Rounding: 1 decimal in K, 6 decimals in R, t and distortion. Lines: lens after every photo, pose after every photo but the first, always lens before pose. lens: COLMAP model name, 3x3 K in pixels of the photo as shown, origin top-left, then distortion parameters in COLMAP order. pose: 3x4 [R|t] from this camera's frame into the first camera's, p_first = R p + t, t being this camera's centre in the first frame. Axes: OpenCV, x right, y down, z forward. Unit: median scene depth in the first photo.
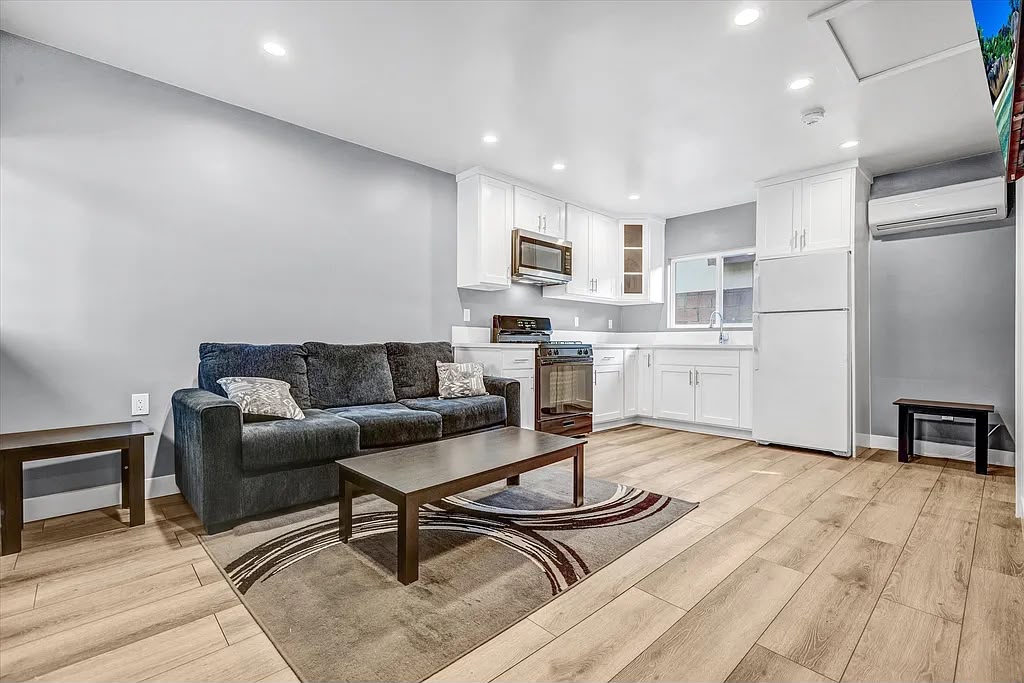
lens RADIAL K [[462.6, 0, 510.6], [0, 462.6, 338.5], [0, 0, 1]] dist [-0.004147, 0.005846]
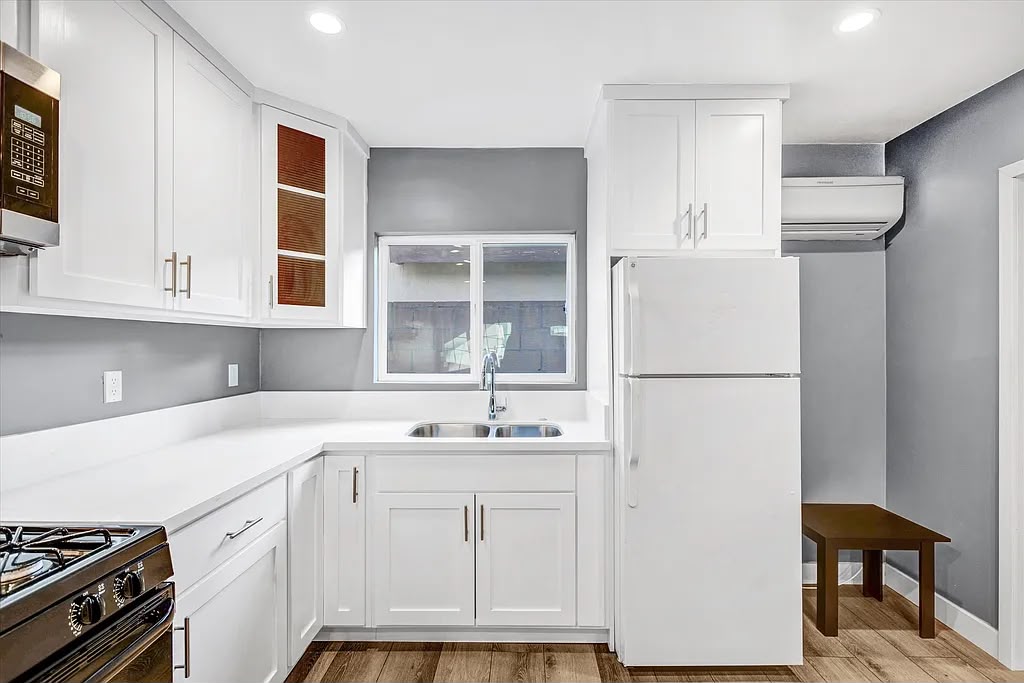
lens RADIAL K [[462.6, 0, 518.0], [0, 462.6, 347.1], [0, 0, 1]] dist [-0.004147, 0.005846]
pose [[0.697884, -0.008611, 0.716159, 0.148660], [-0.003991, 0.999865, 0.015911, -0.092760], [-0.716200, -0.013962, 0.697755, 0.795753]]
